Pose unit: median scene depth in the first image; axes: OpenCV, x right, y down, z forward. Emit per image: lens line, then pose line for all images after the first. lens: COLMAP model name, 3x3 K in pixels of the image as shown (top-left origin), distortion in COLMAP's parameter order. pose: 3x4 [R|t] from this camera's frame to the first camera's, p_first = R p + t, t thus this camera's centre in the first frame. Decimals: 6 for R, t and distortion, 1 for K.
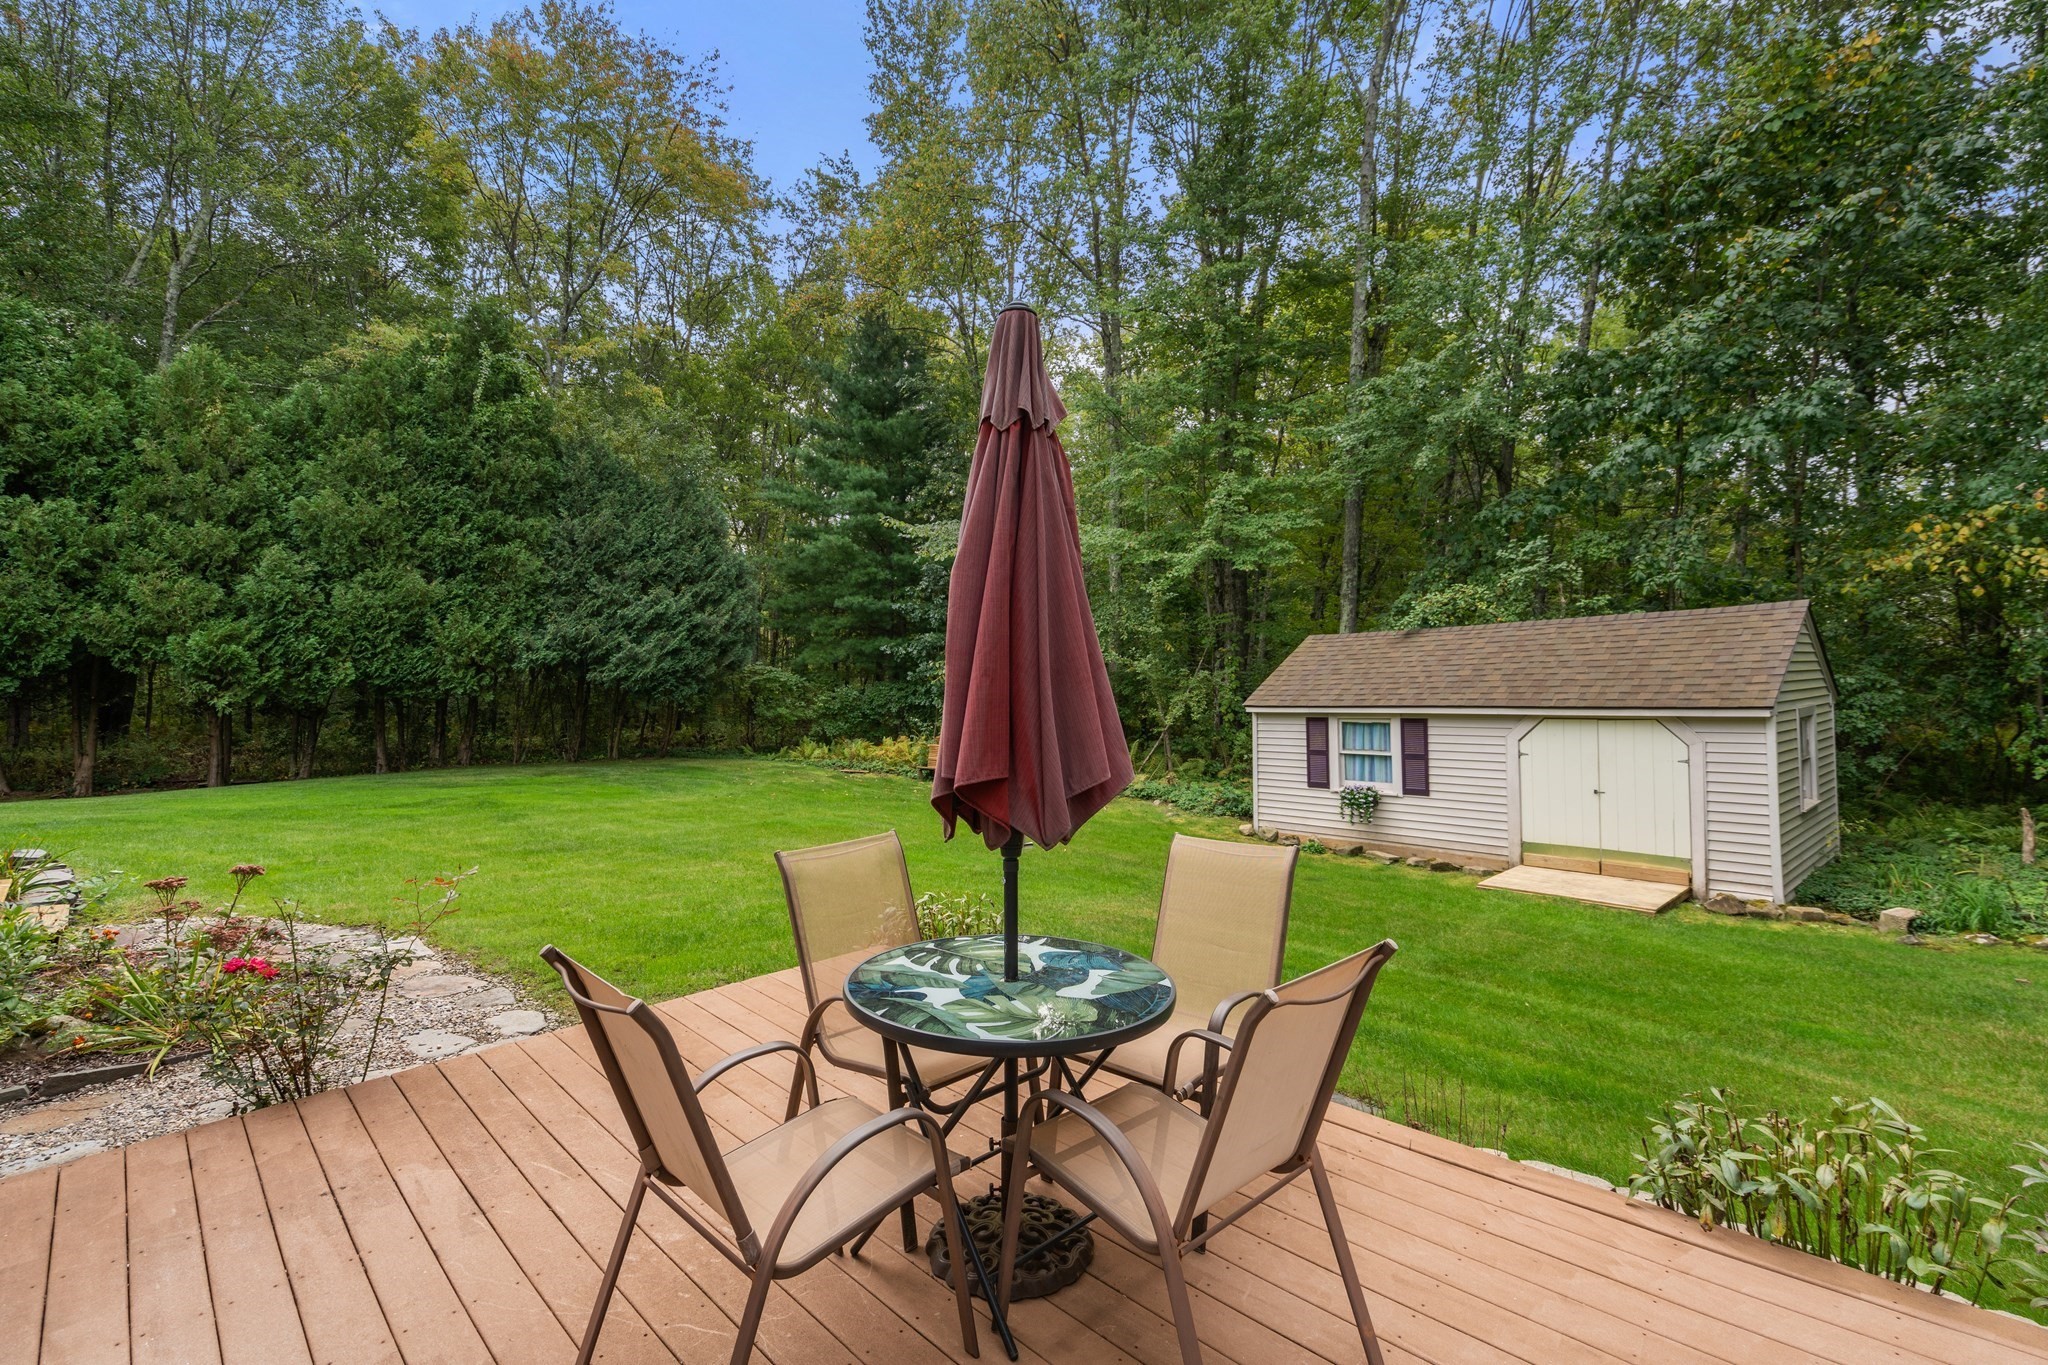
lens RADIAL K [[907.7, 0, 1024.0], [0, 907.7, 682.5], [0, 0, 1]] dist [0.002139, 0.000460]
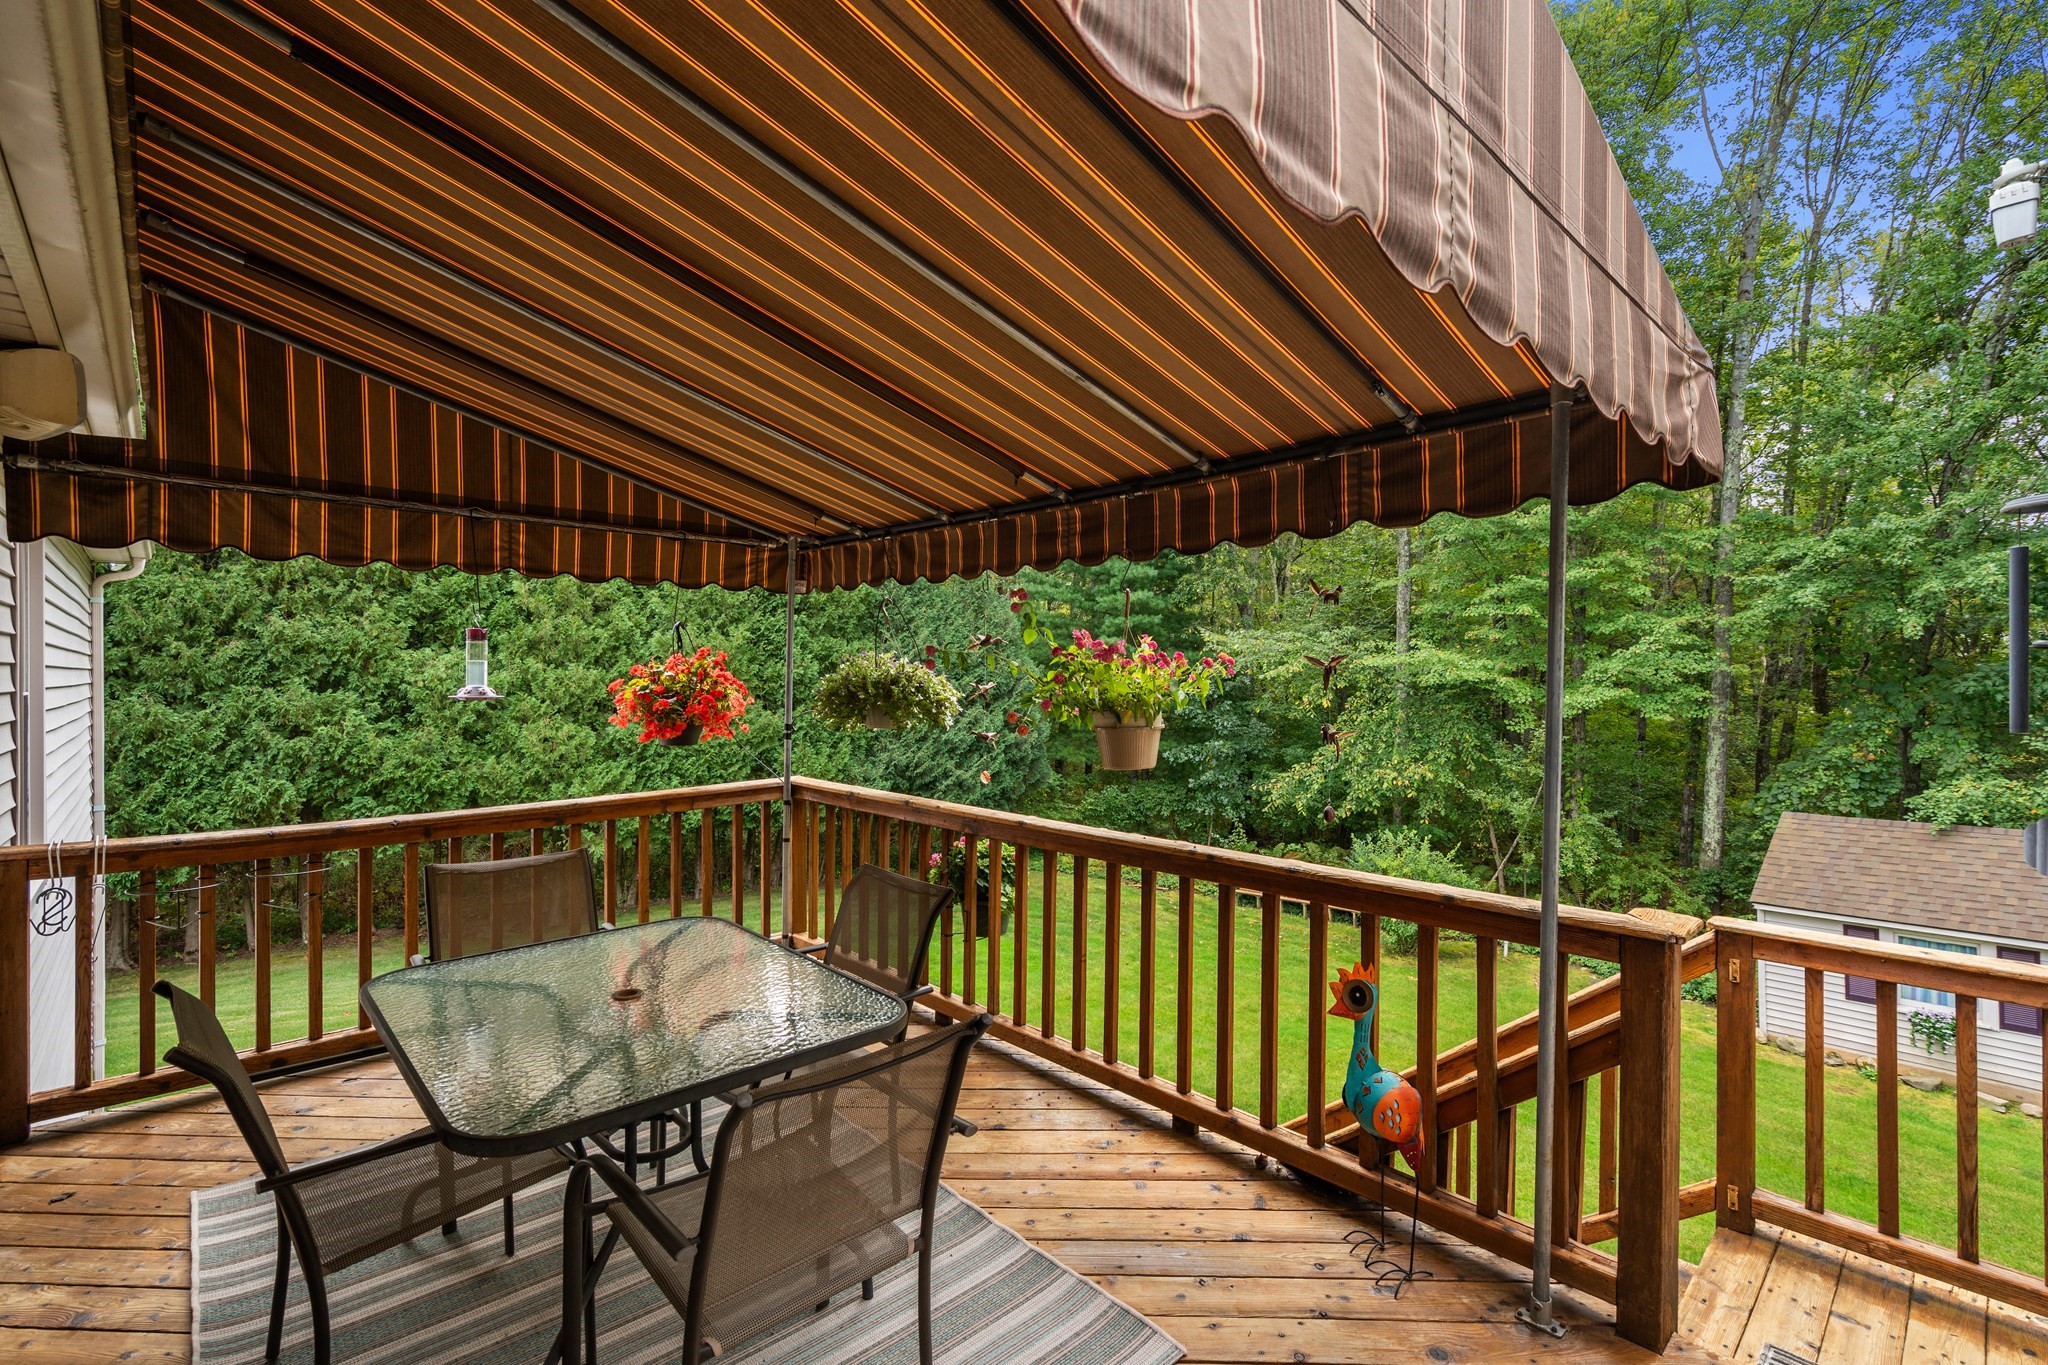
lens RADIAL K [[907.7, 0, 1024.0], [0, 907.7, 682.5], [0, 0, 1]] dist [0.002139, 0.000460]
pose [[0.999111, 0.003569, -0.042001, -0.352079], [-0.003775, 0.999981, -0.004844, -0.145389], [0.041983, 0.004998, 0.999106, 0.030847]]
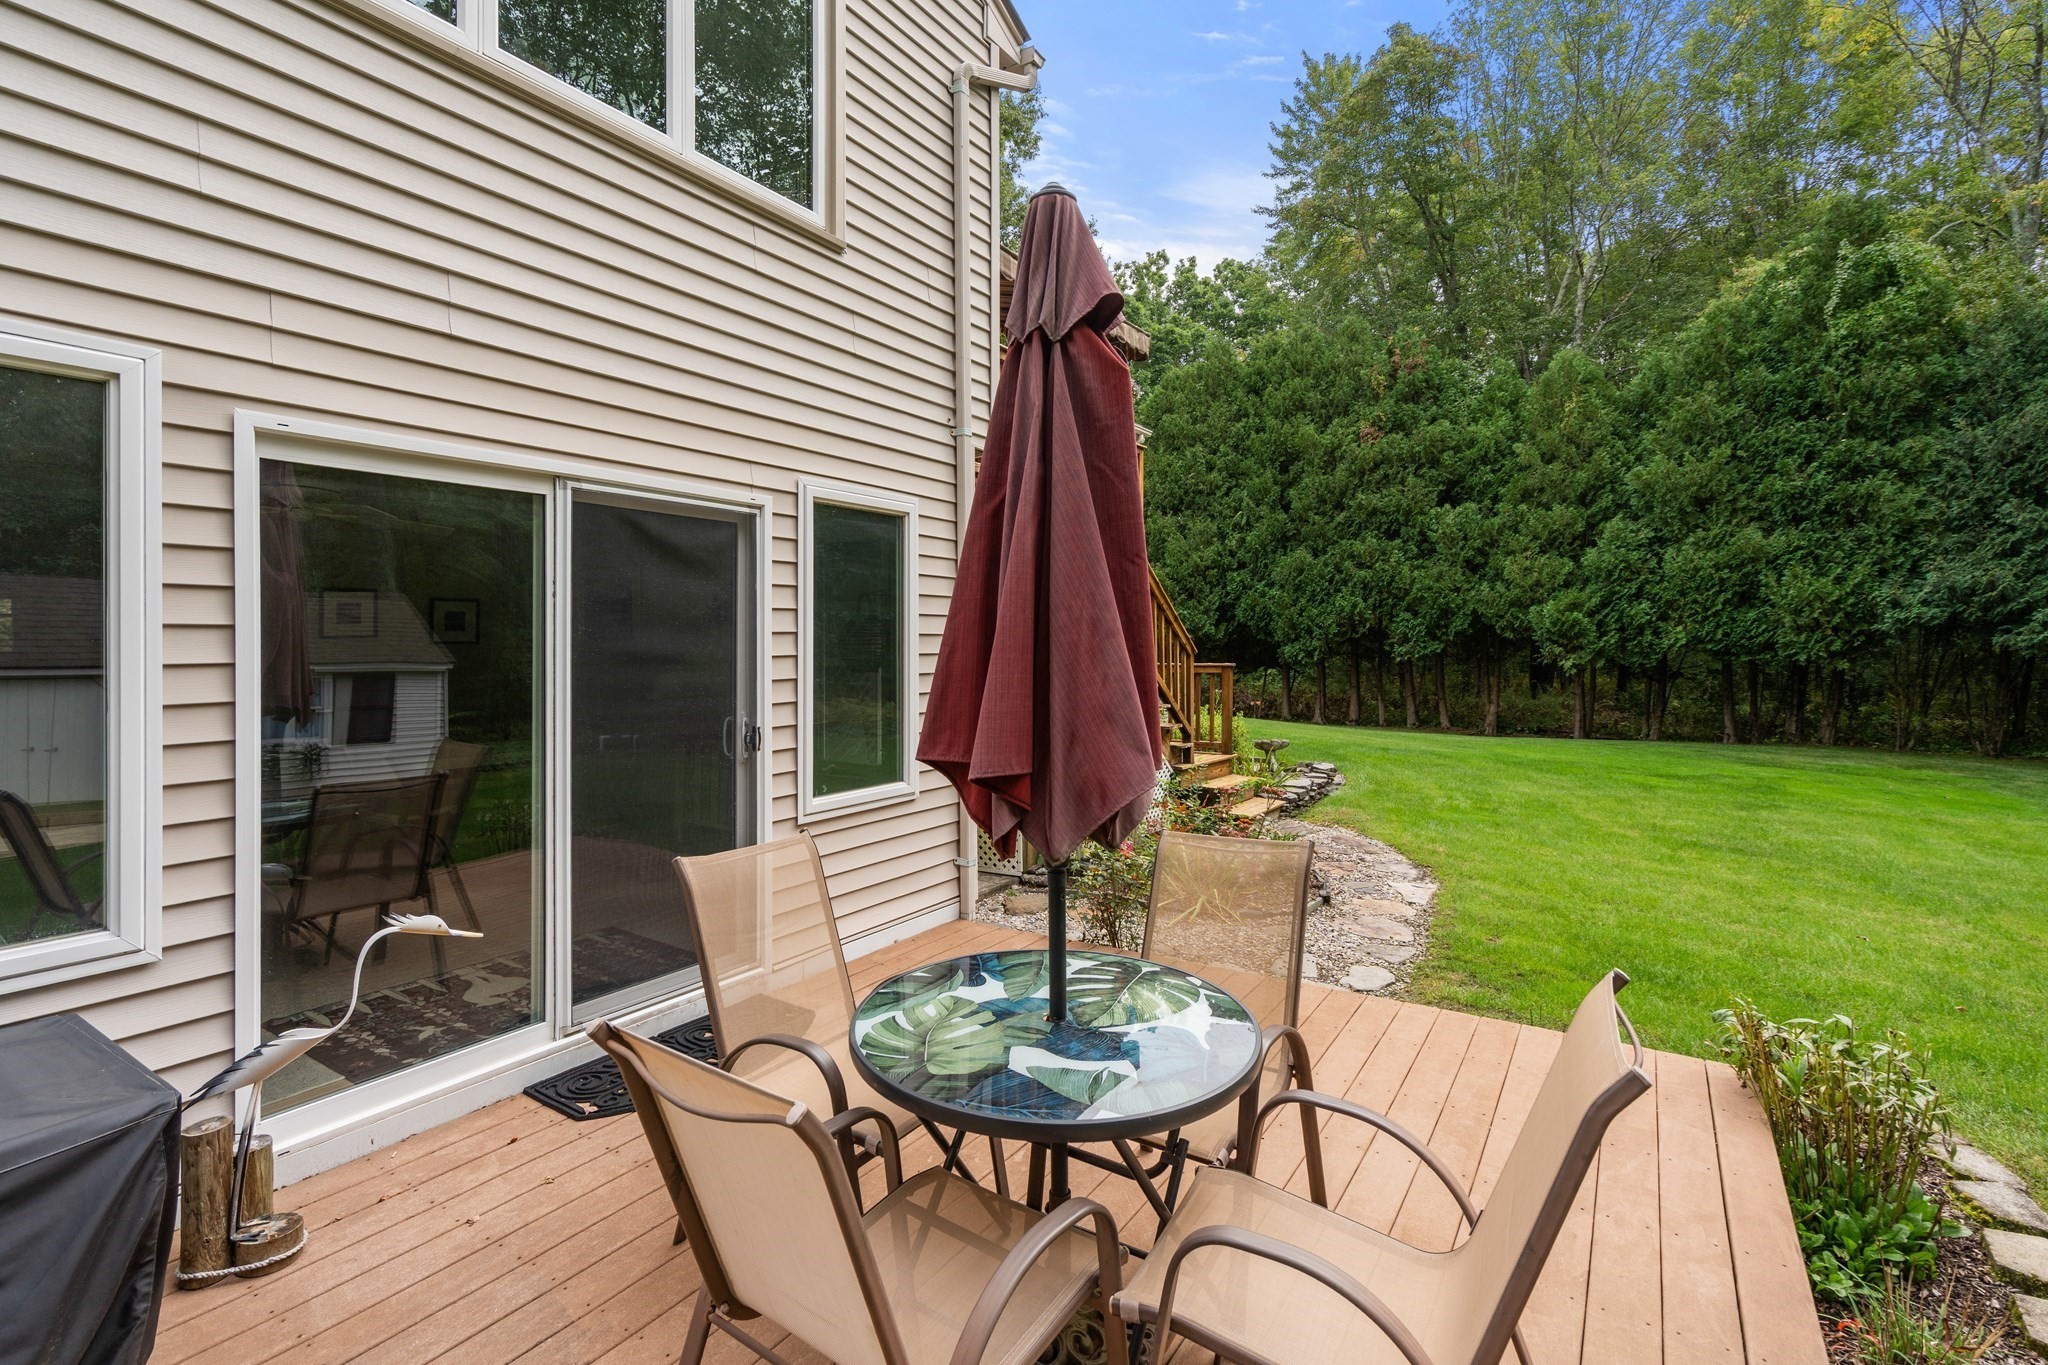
lens RADIAL K [[931.1, 0, 1021.7], [0, 931.1, 641.5], [0, 0, 1]] dist [0.001247, 0.000378]
pose [[0.216837, 0.001050, -0.976207, 0.086882], [-0.005556, 0.999985, -0.000159, -0.001504], [0.976192, 0.005458, 0.216840, 0.085148]]
